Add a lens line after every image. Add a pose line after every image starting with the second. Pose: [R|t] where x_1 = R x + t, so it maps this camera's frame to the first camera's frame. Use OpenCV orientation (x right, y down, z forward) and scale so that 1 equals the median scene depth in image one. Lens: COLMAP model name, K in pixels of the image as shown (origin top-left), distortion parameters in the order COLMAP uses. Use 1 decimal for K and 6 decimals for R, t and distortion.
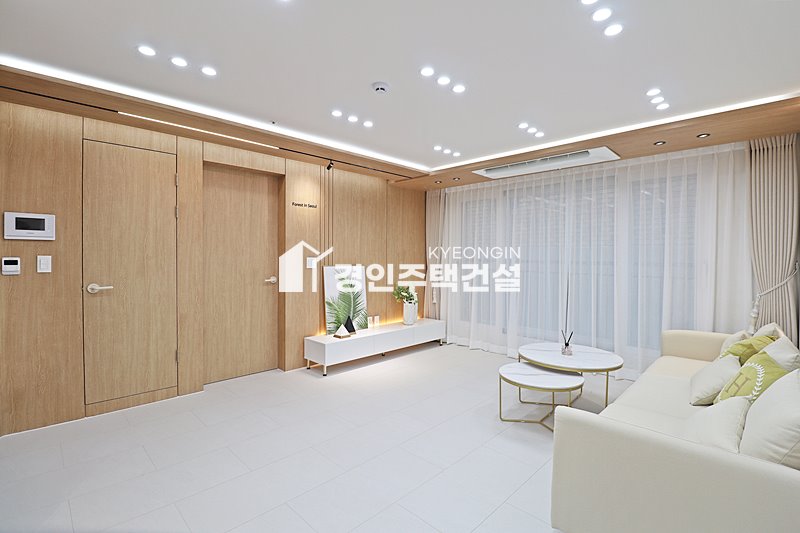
lens RADIAL K [[366.7, 0, 405.7], [0, 366.7, 262.3], [0, 0, 1]] dist [0.000957, -0.014990]
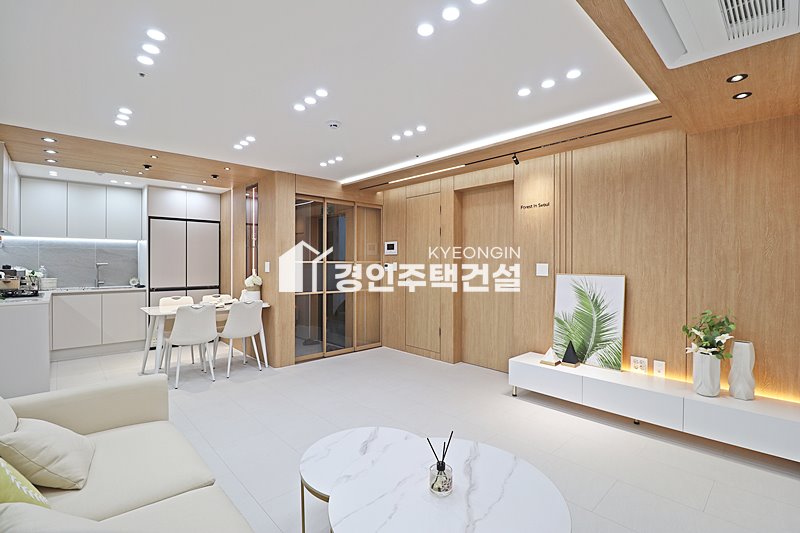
lens RADIAL K [[366.7, 0, 405.7], [0, 366.7, 262.3], [0, 0, 1]] dist [0.000957, -0.014990]
pose [[-0.035316, -0.004424, -0.999366, 0.666996], [-0.017629, 0.999837, -0.003803, -0.007596], [0.999221, 0.017483, -0.035388, 0.747526]]
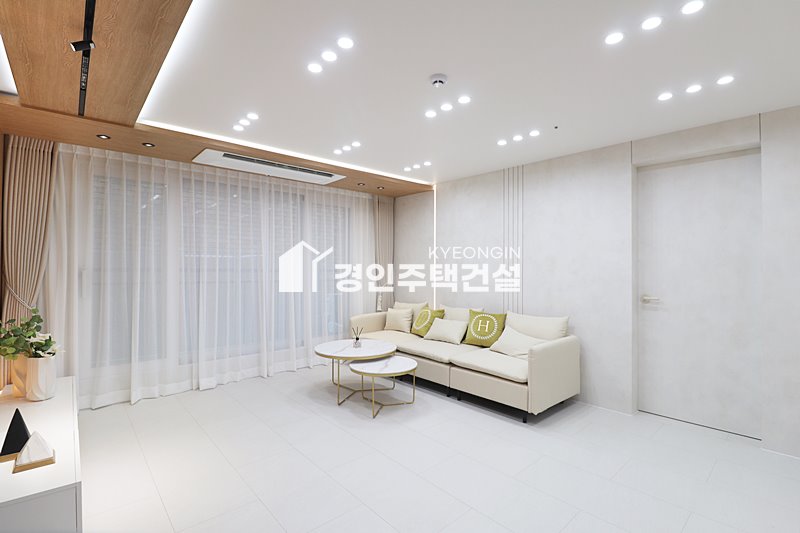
lens RADIAL K [[371.9, 0, 405.6], [0, 371.9, 263.3], [0, 0, 1]] dist [0.001305, -0.014240]
pose [[0.058011, 0.003552, 0.998310, -0.581279], [0.008980, 0.999951, -0.004080, -0.010780], [-0.998276, 0.009201, 0.057976, 0.594701]]
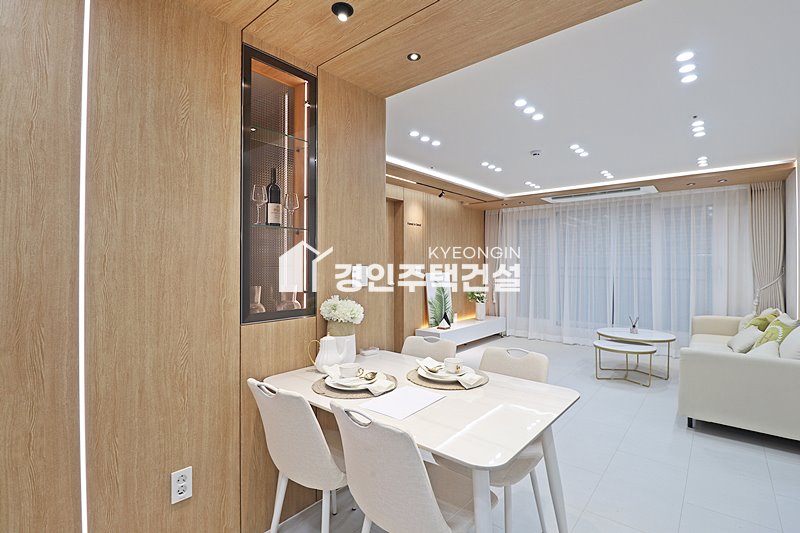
lens RADIAL K [[371.9, 0, 405.6], [0, 371.9, 263.3], [0, 0, 1]] dist [0.001305, -0.014240]
pose [[0.997072, -0.005206, 0.076291, -0.420905], [0.006572, 0.999822, -0.017673, 0.000689], [-0.076185, 0.018122, 0.996929, -0.280153]]
